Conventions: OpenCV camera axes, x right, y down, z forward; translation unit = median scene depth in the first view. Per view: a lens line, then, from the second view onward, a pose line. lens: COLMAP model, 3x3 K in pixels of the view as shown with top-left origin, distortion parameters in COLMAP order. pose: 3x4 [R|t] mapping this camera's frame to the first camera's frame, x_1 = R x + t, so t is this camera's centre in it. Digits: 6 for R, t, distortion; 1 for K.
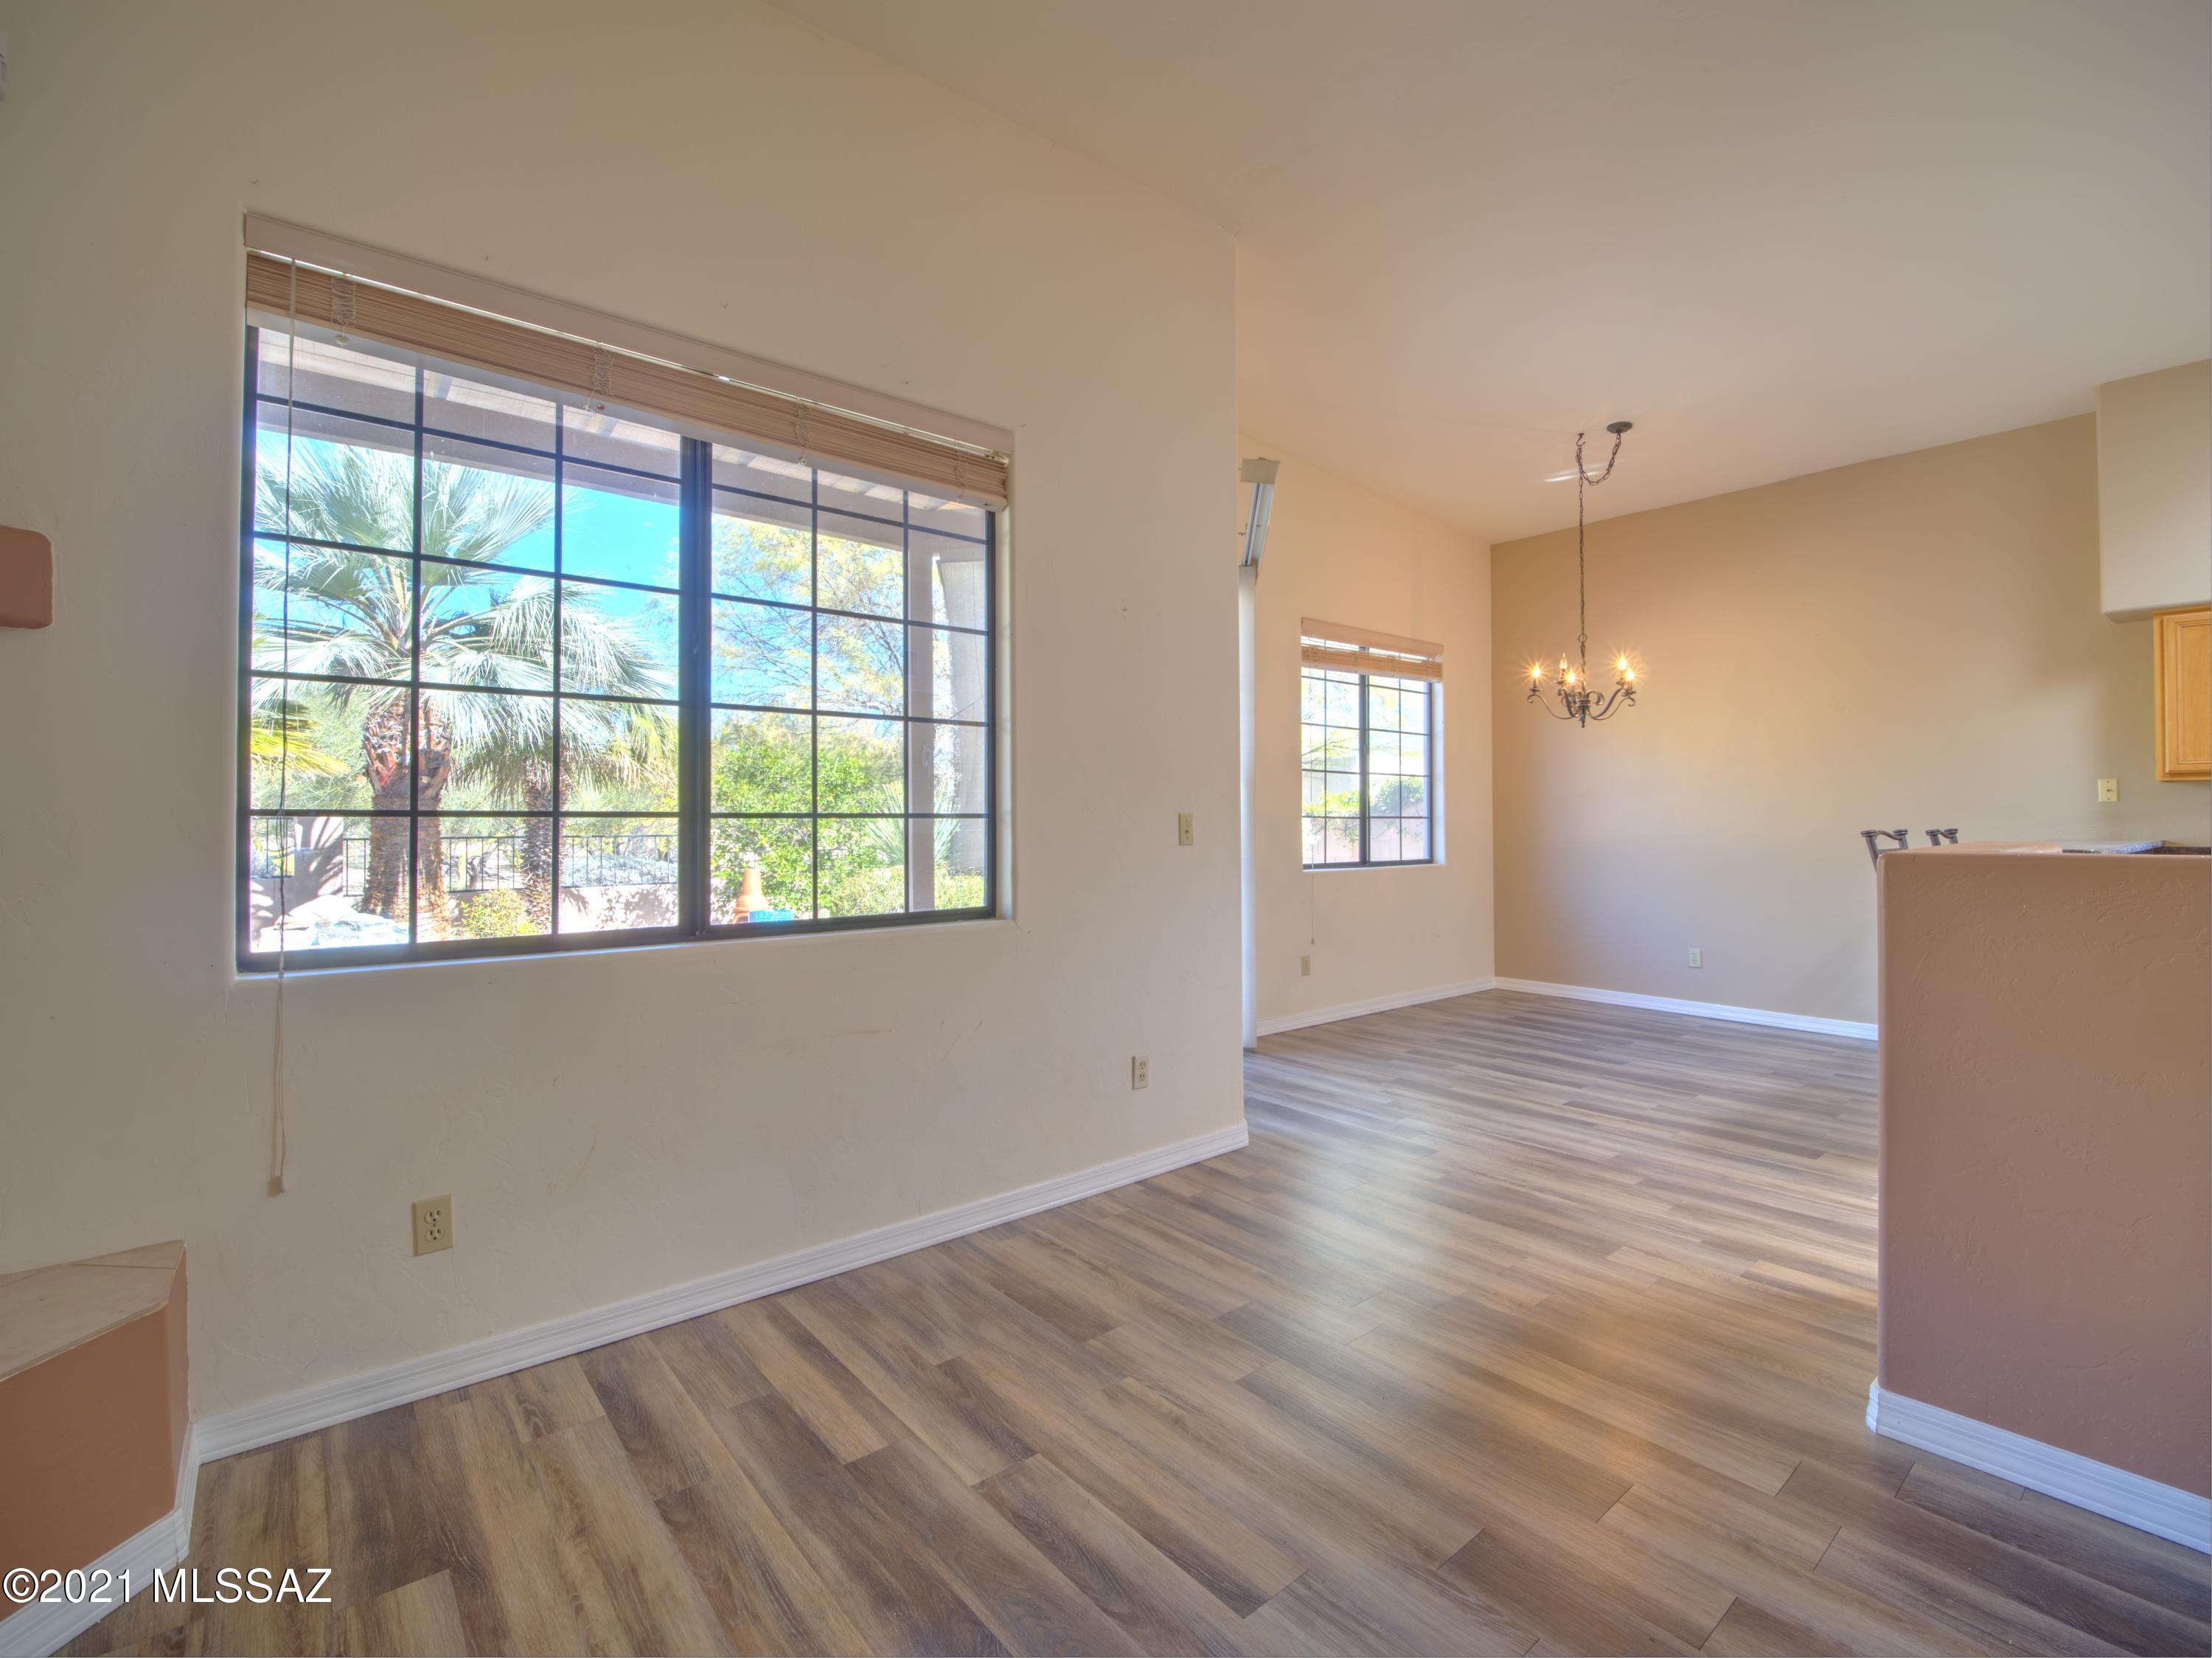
lens RADIAL K [[994.0, 0, 1097.0], [0, 994.0, 812.8], [0, 0, 1]] dist [-0.013725, -0.001181]
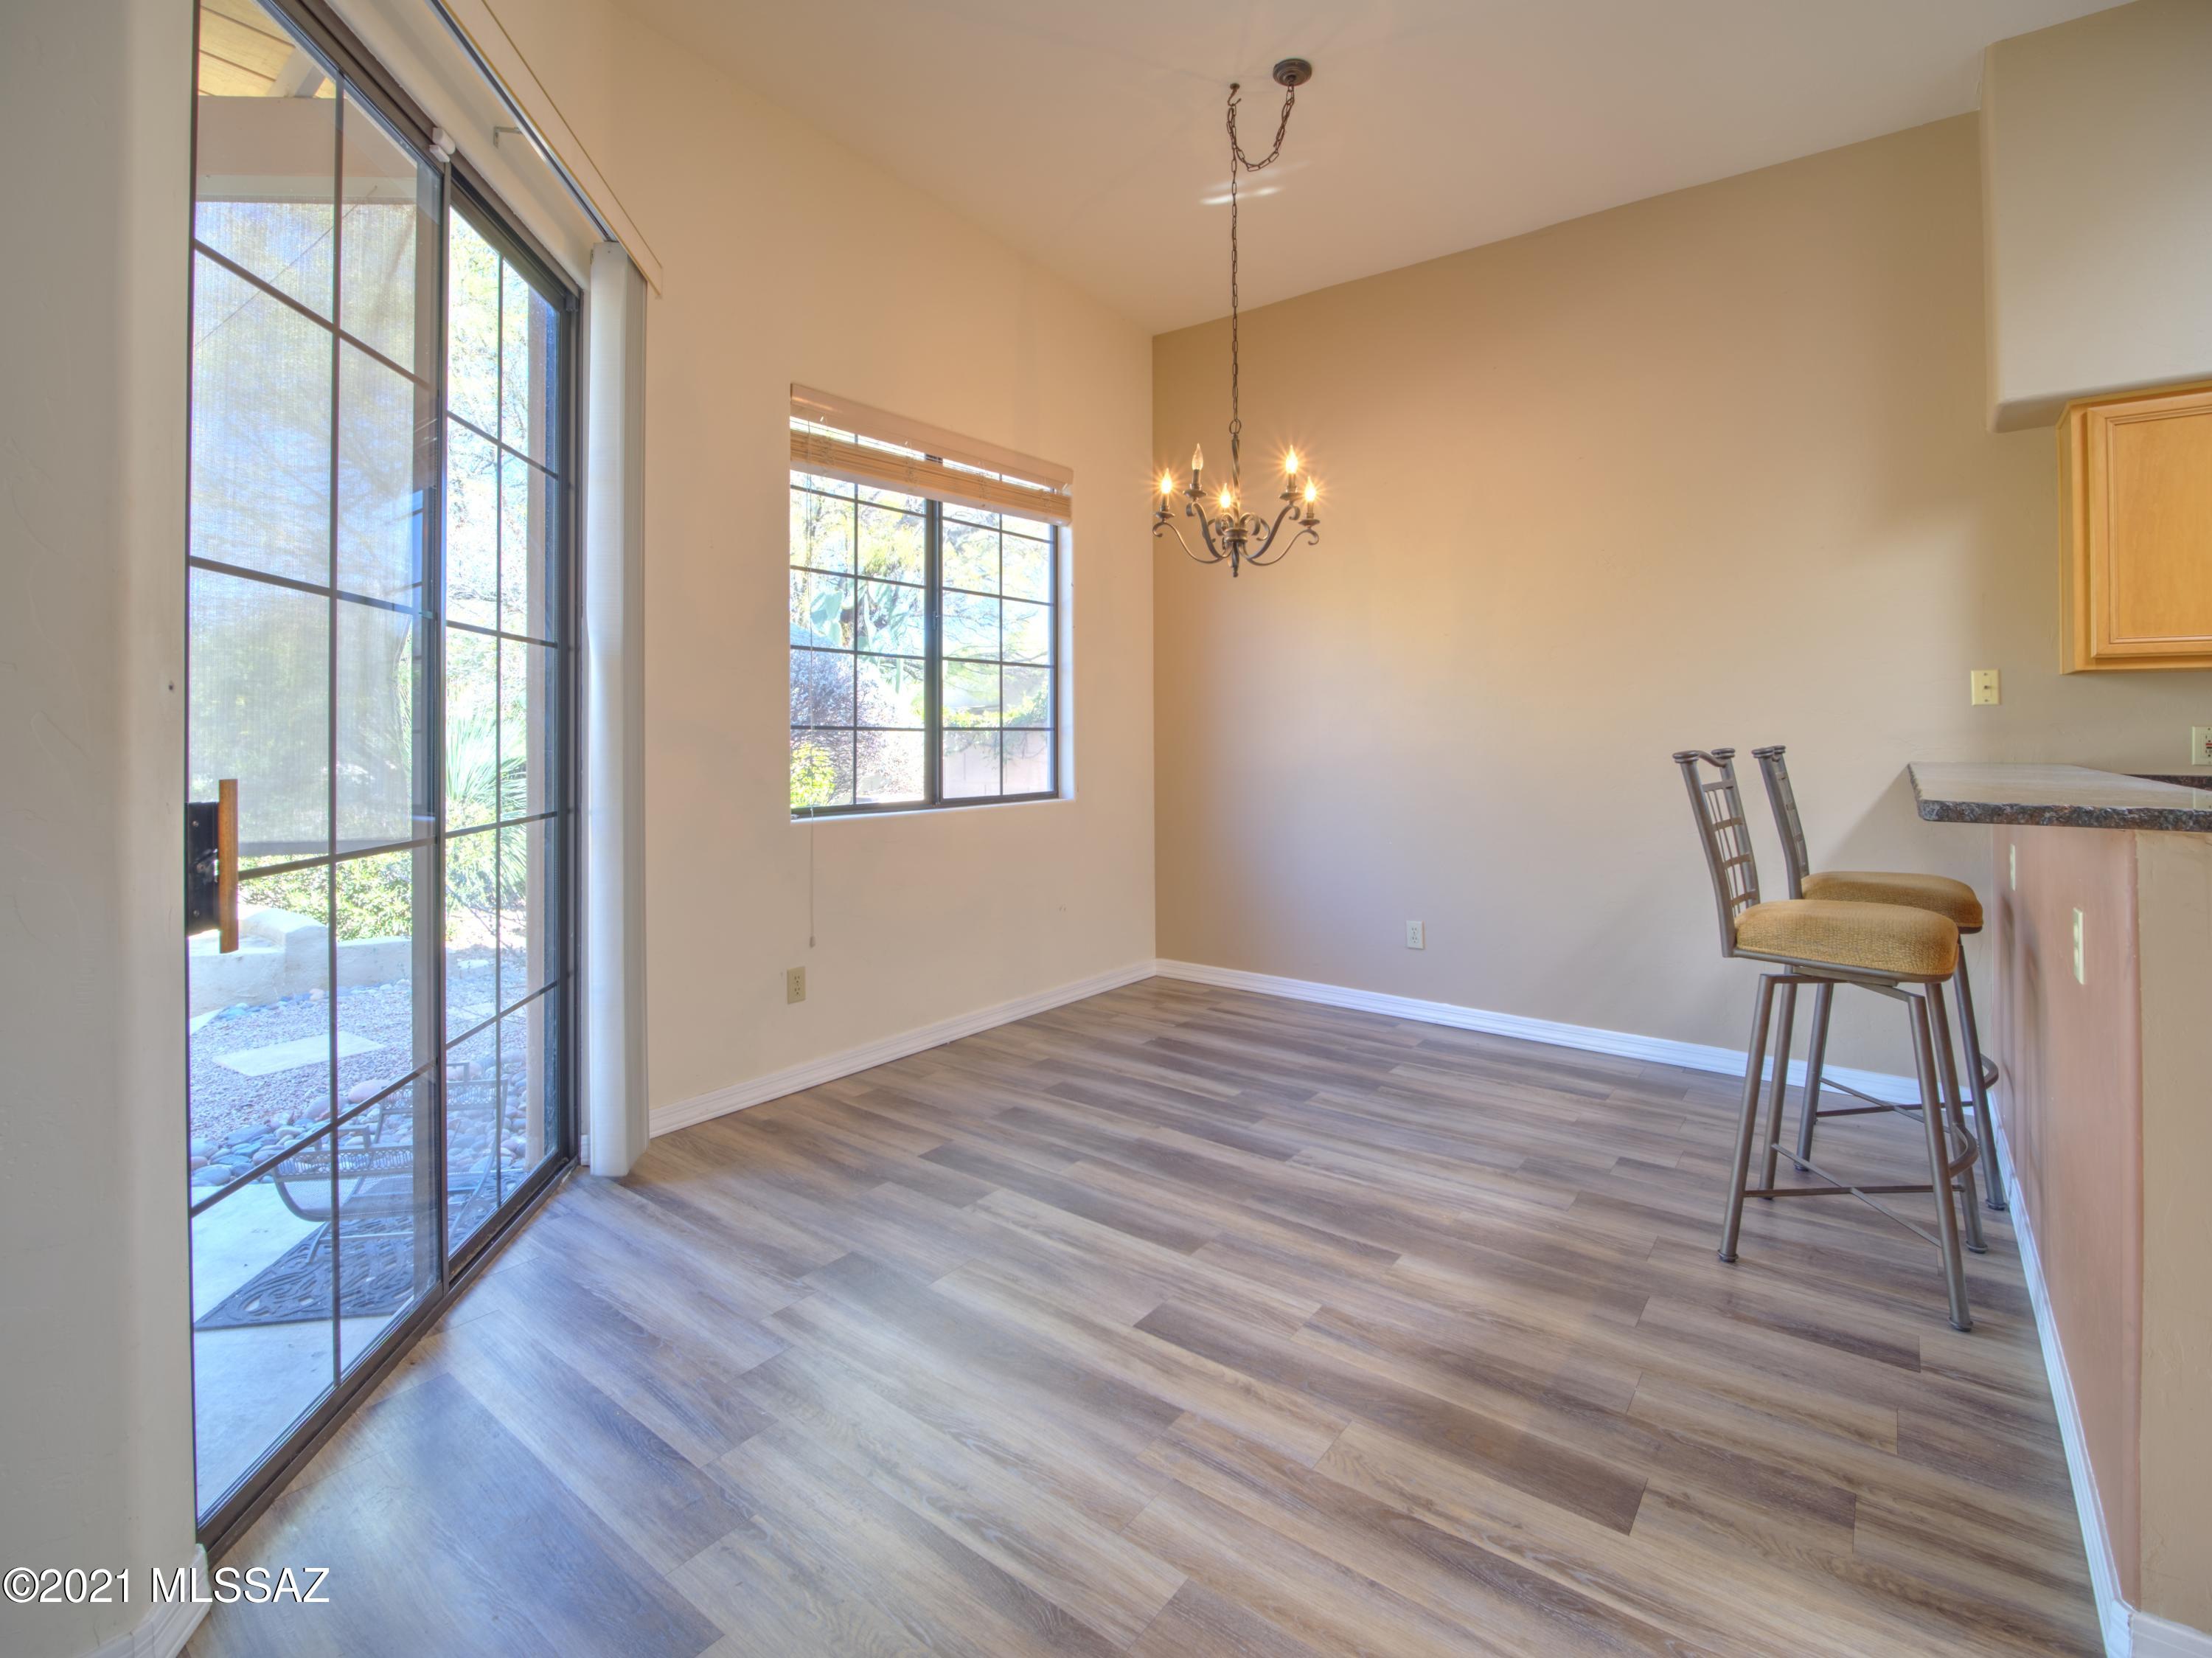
lens RADIAL K [[1038.8, 0, 1093.3], [0, 1038.8, 723.9], [0, 0, 1]] dist [-0.002752, -0.000159]
pose [[0.975802, 0.001516, 0.218651, 0.327597], [-0.001356, 0.999999, -0.000884, 0.003244], [-0.218652, 0.000566, 0.975803, 0.495014]]
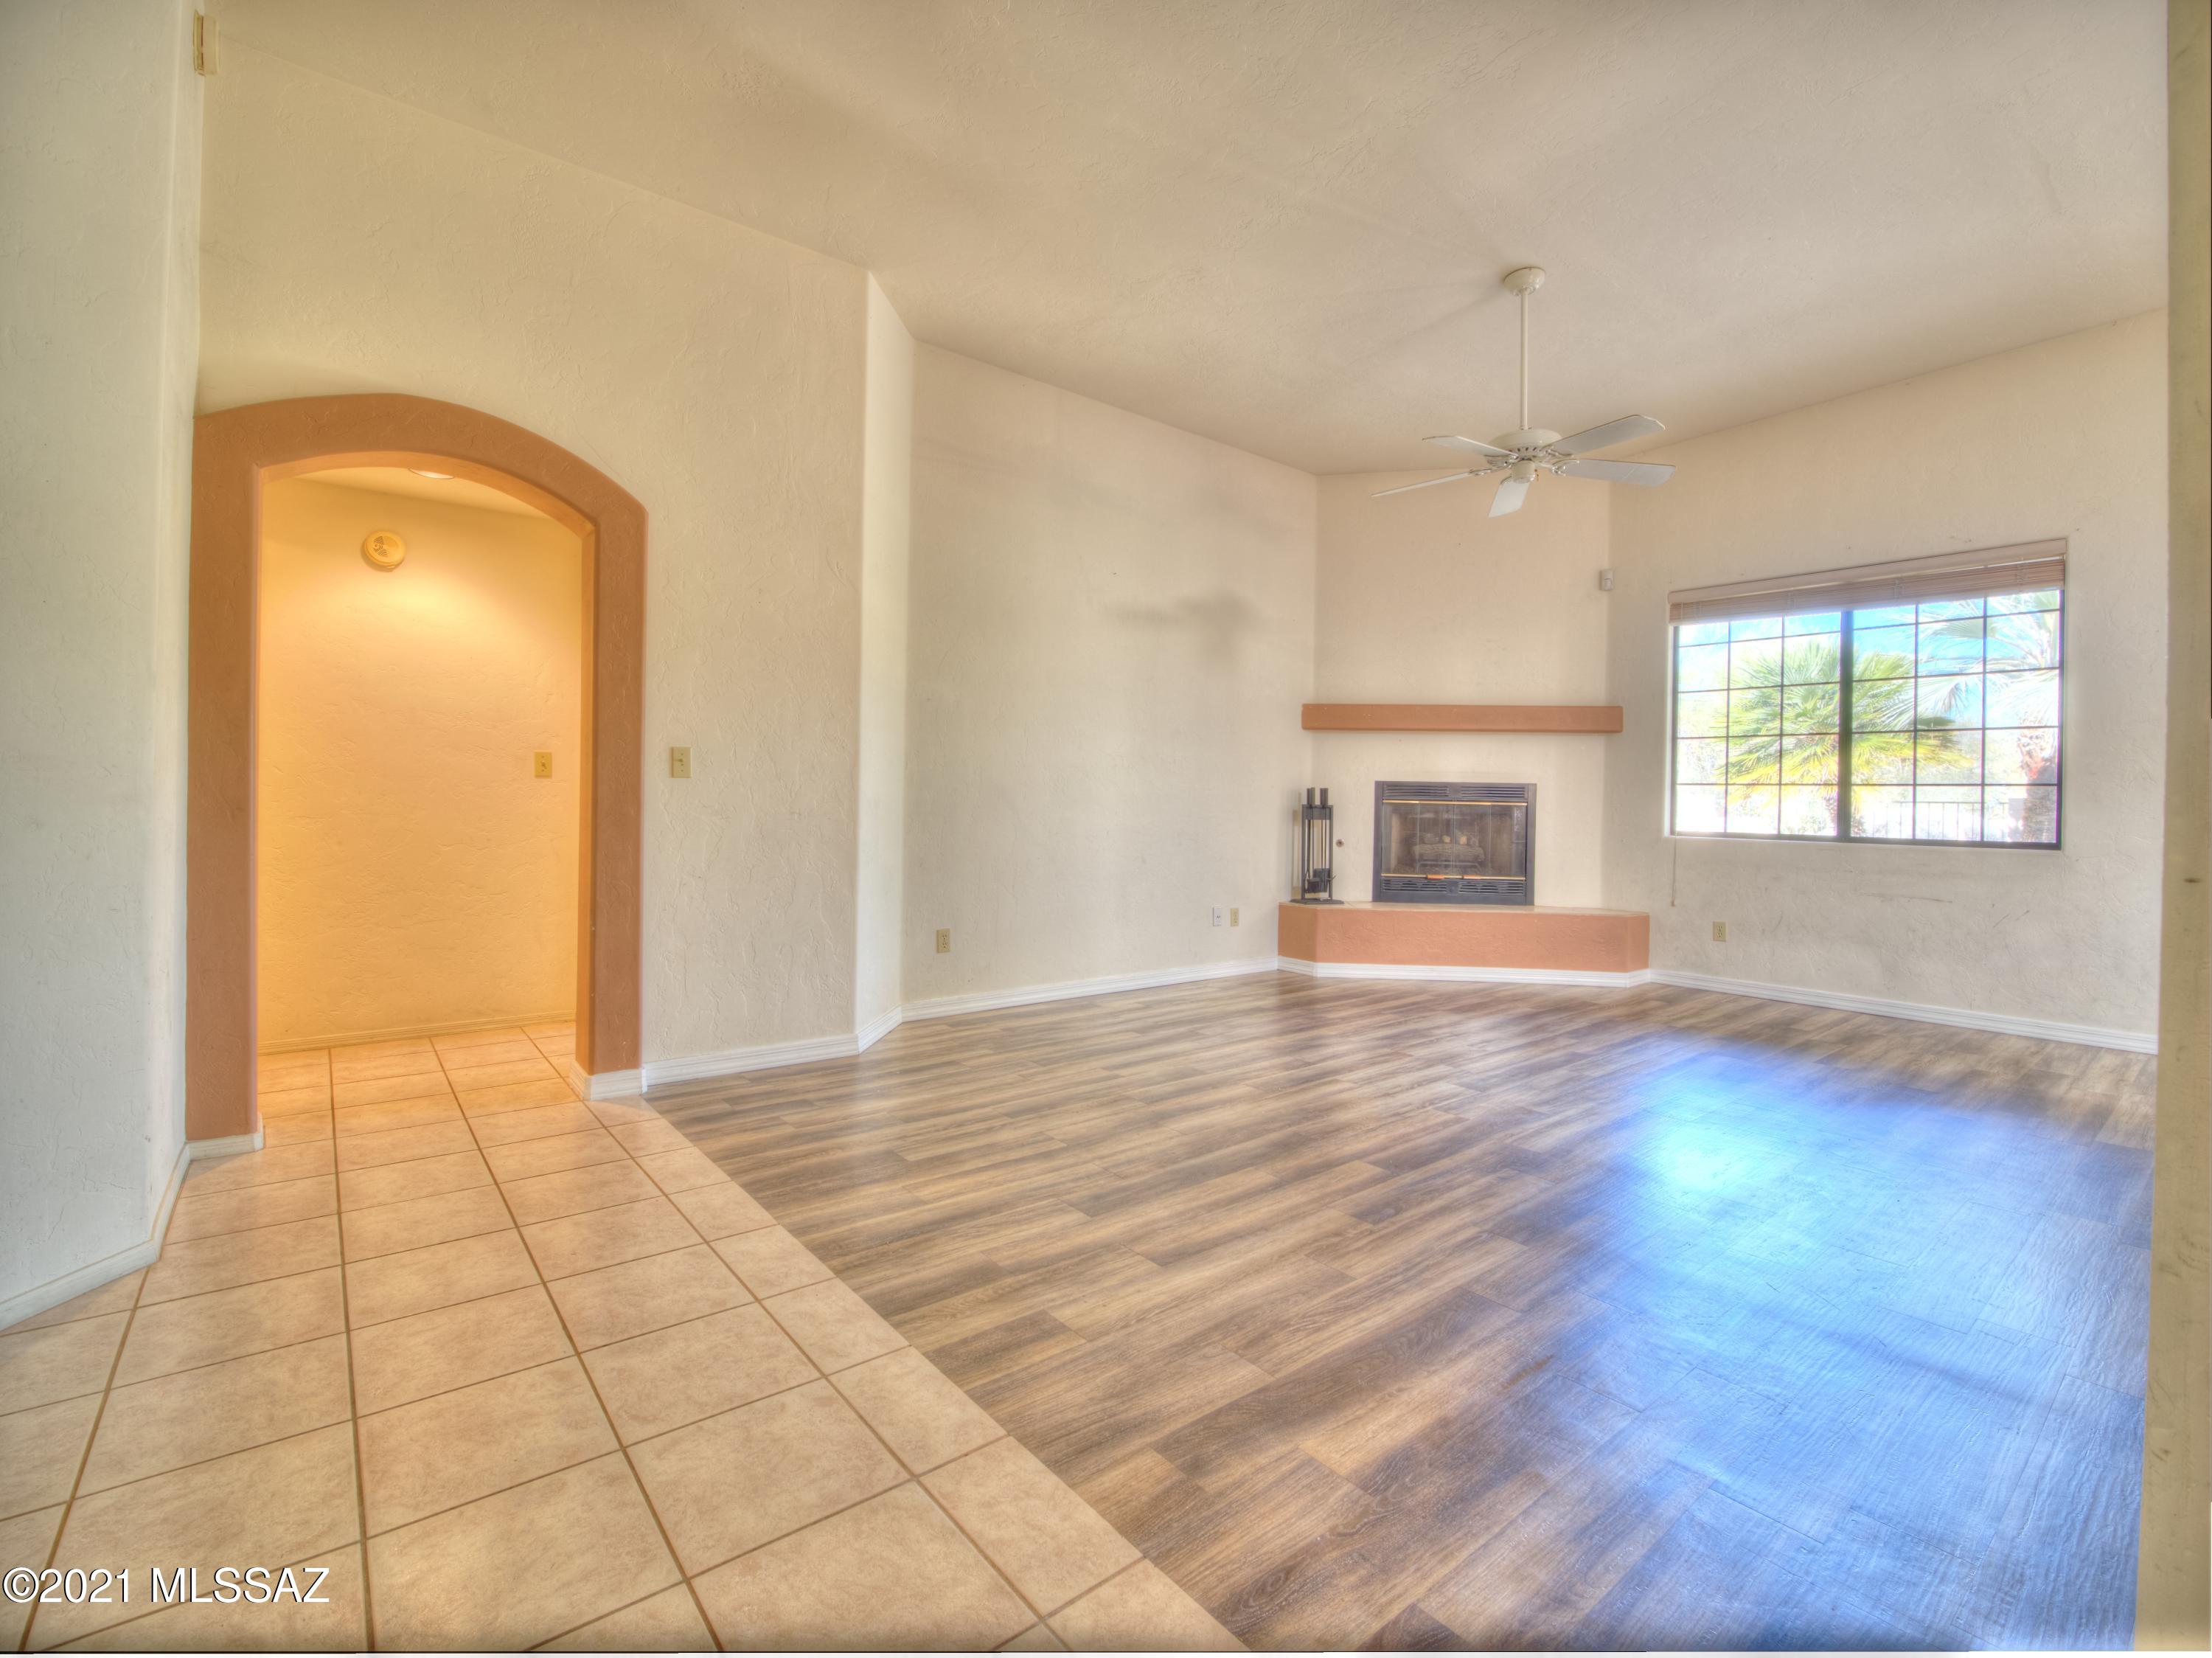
lens RADIAL K [[994.0, 0, 1097.0], [0, 994.0, 812.8], [0, 0, 1]] dist [-0.013725, -0.001181]
pose [[-0.009148, 0.015297, -0.999841, 1.018421], [-0.012838, 0.999799, 0.015413, 0.030865], [0.999876, 0.012977, -0.008950, -0.351618]]
